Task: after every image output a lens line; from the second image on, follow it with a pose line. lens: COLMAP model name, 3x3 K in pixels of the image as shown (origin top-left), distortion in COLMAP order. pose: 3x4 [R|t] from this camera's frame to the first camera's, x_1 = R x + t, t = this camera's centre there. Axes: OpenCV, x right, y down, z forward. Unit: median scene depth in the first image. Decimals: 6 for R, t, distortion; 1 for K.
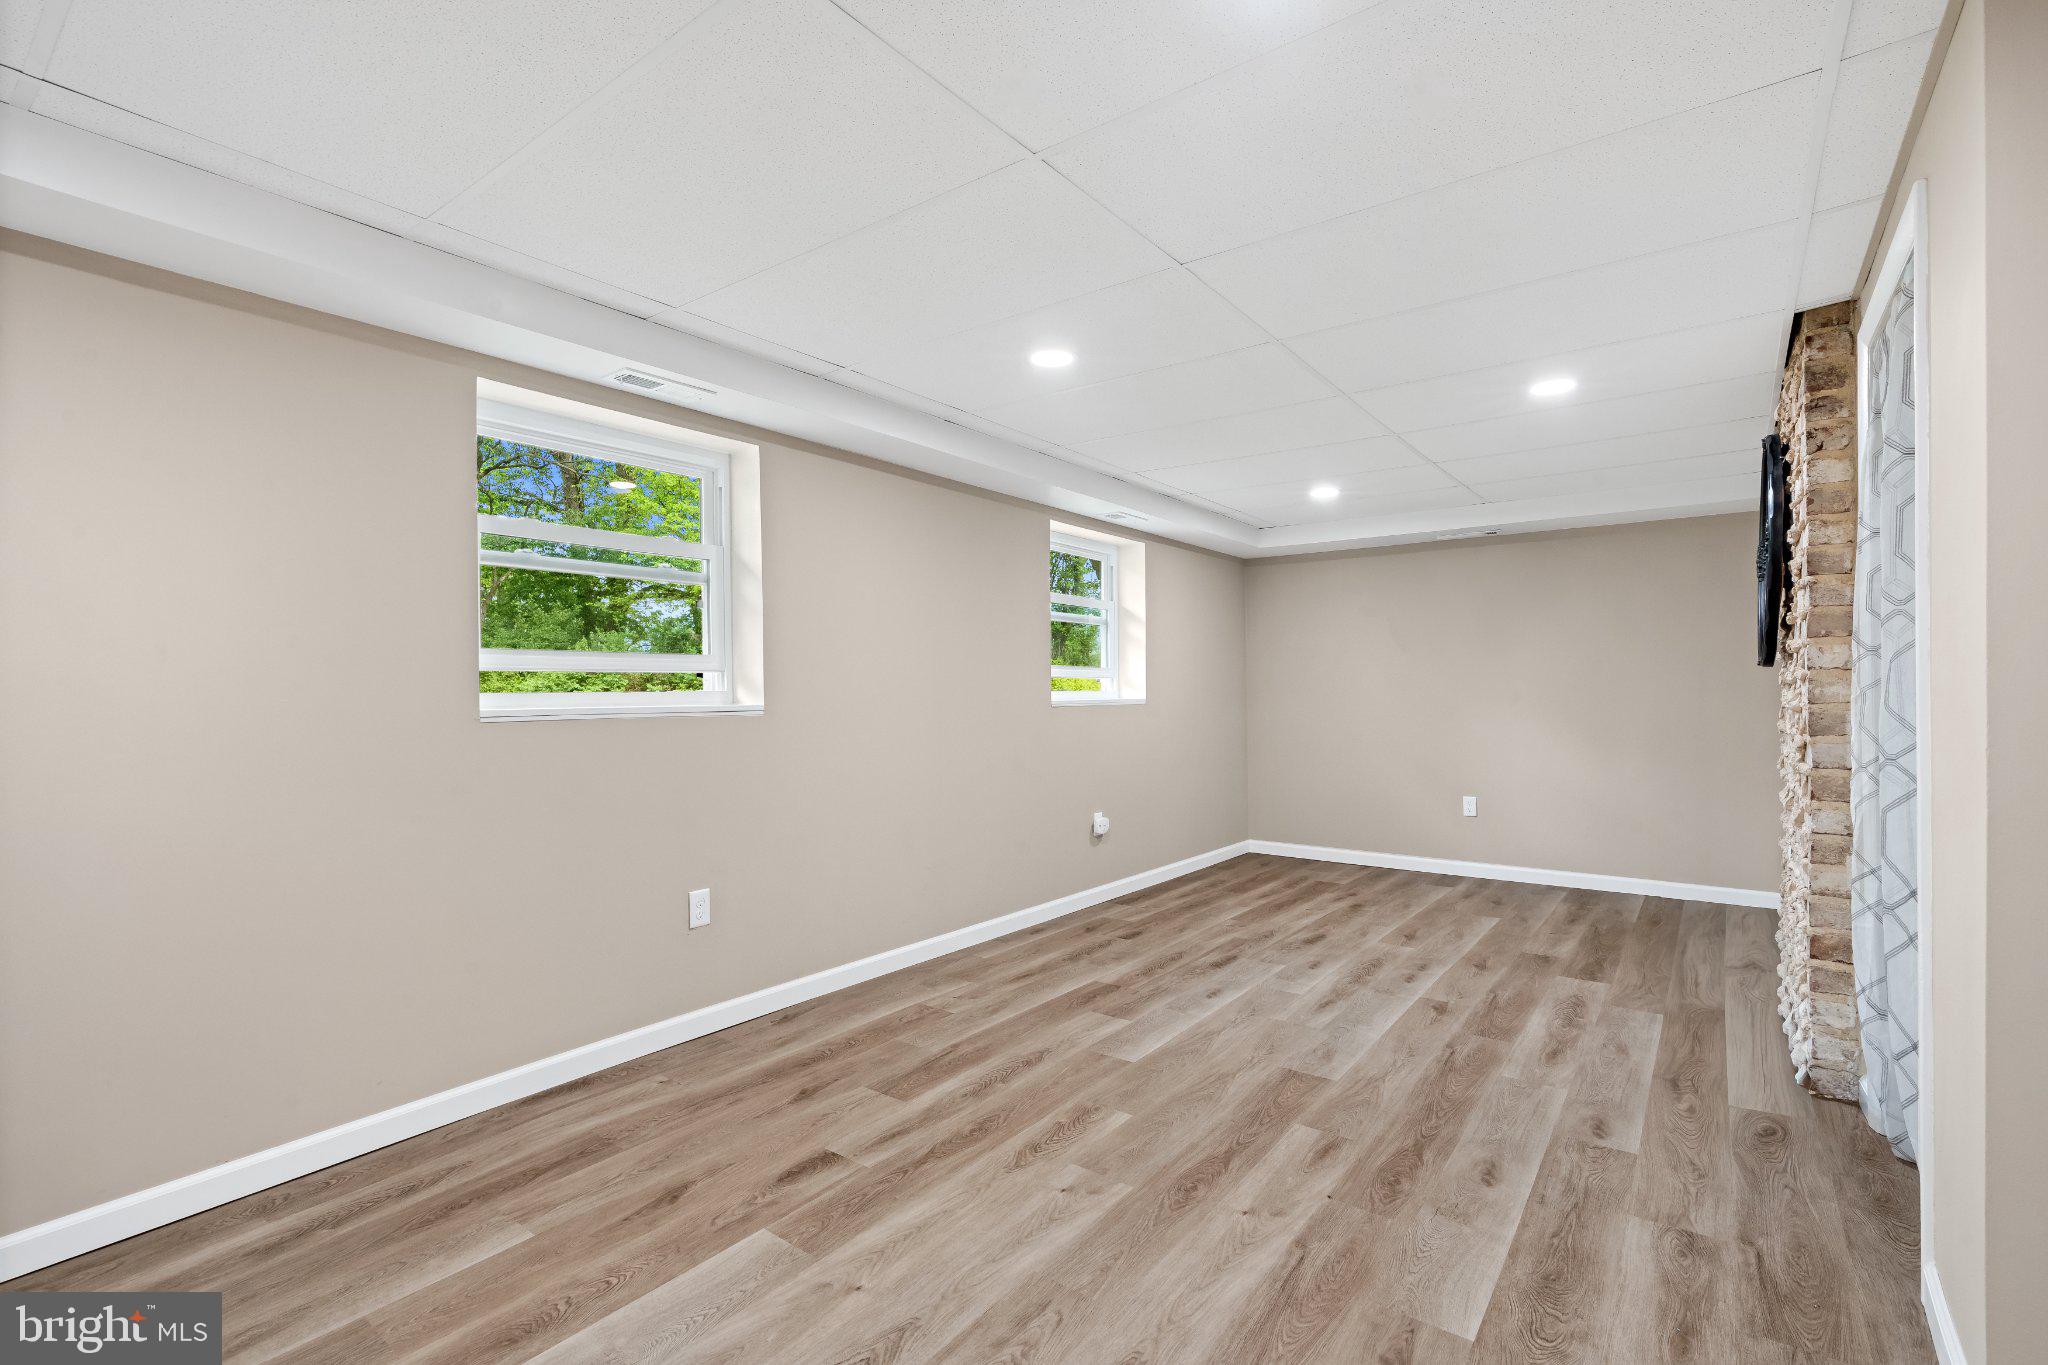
lens RADIAL K [[921.4, 0, 1025.2], [0, 921.4, 676.0], [0, 0, 1]] dist [-0.004378, 0.000851]
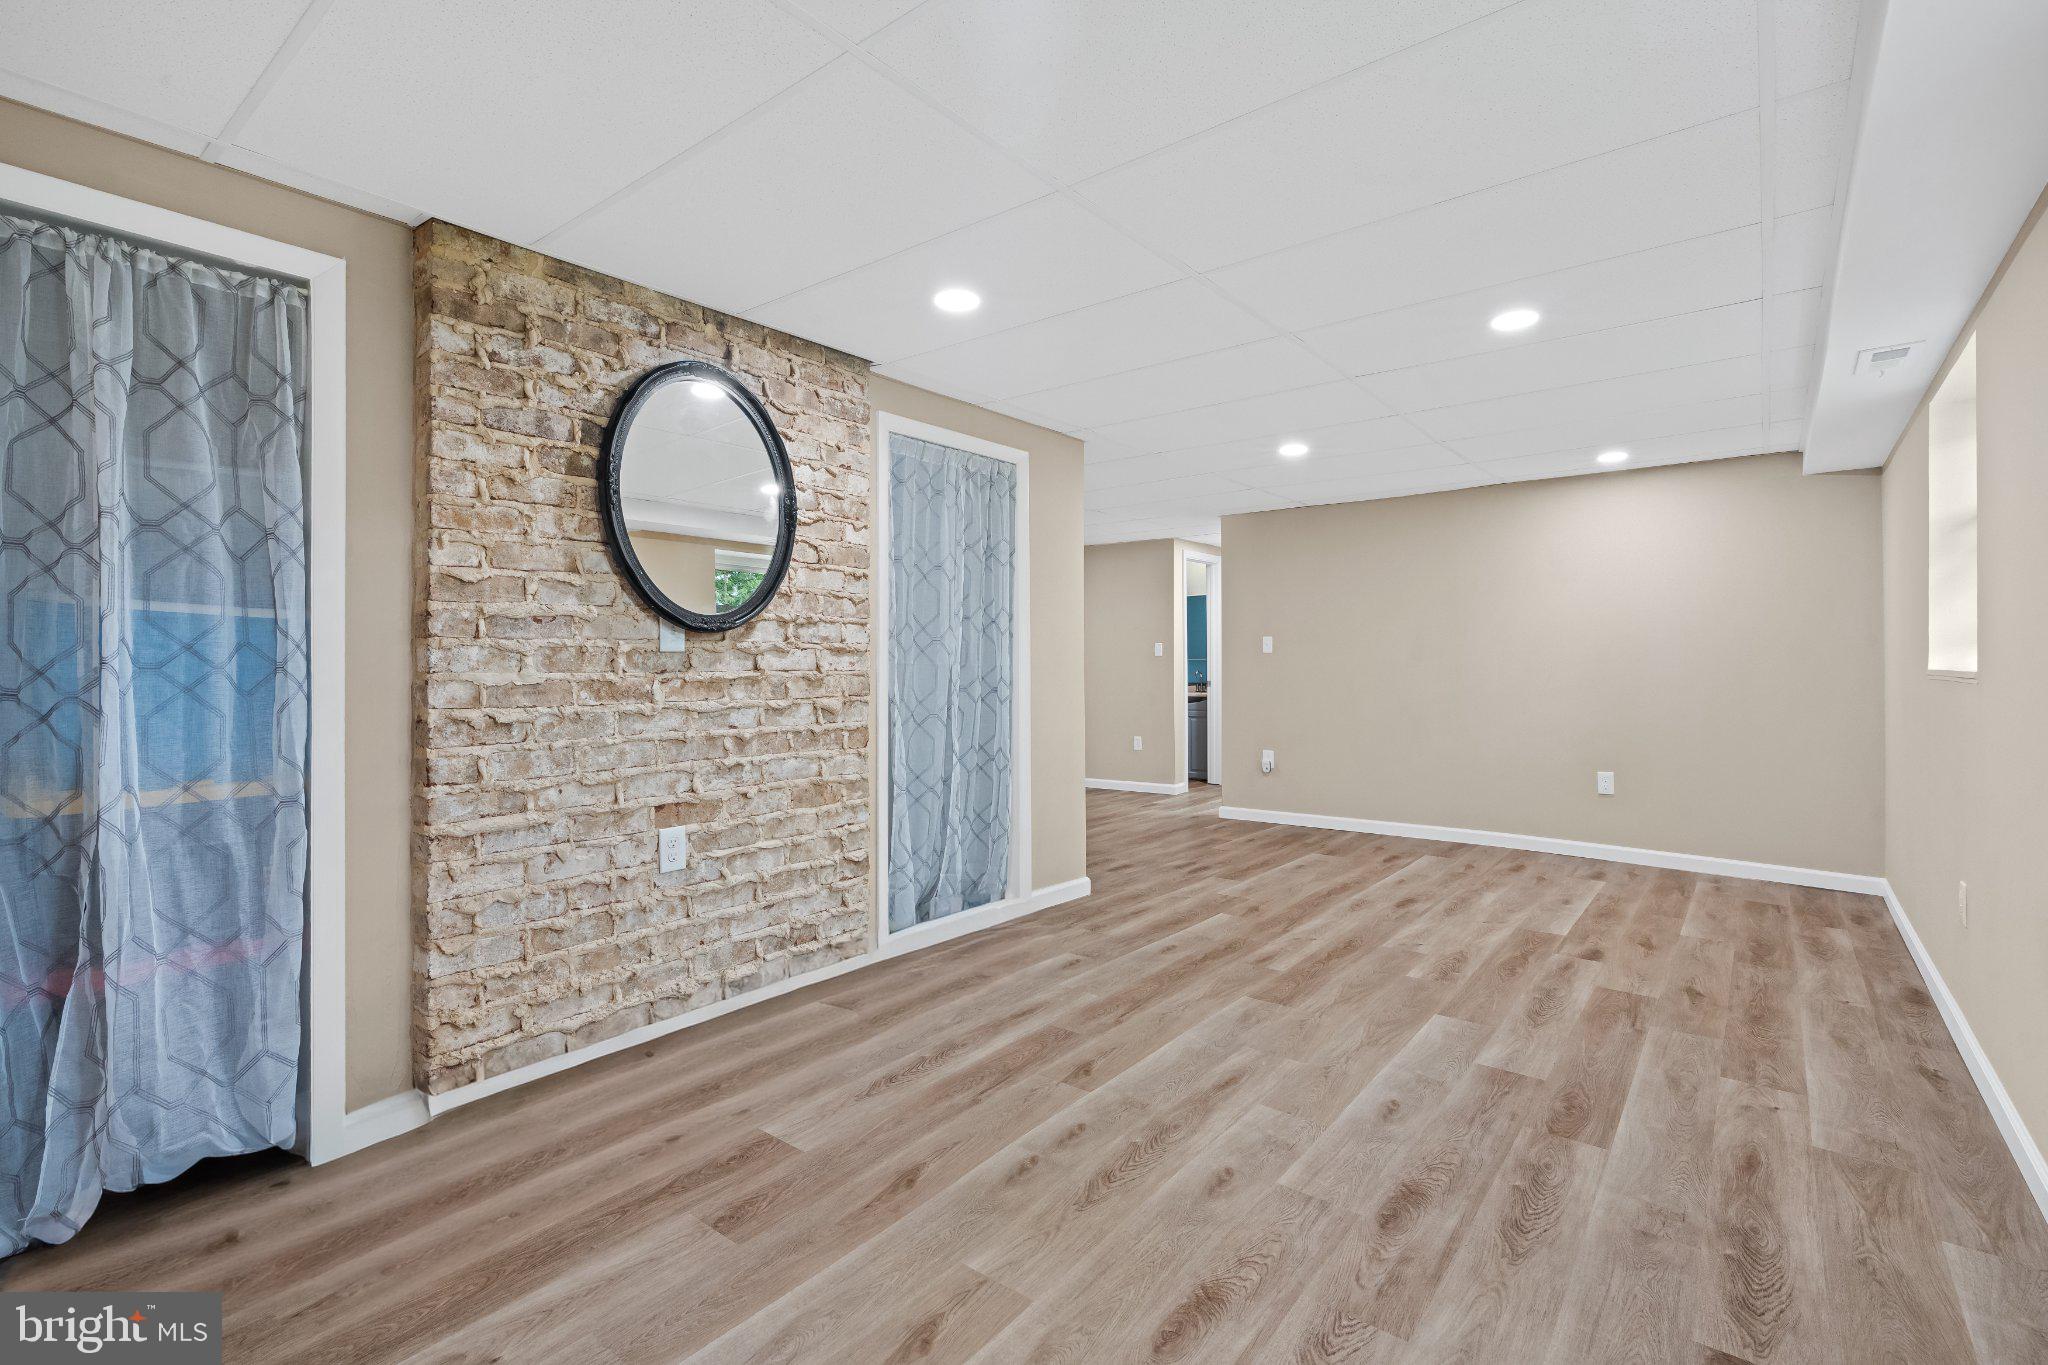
lens RADIAL K [[921.4, 0, 1025.2], [0, 921.4, 676.0], [0, 0, 1]] dist [-0.004378, 0.000851]
pose [[-0.999654, 0.006278, 0.025540, 0.517652], [0.006201, 0.999976, -0.003098, 0.036053], [-0.025559, -0.002938, -0.999669, 1.924899]]
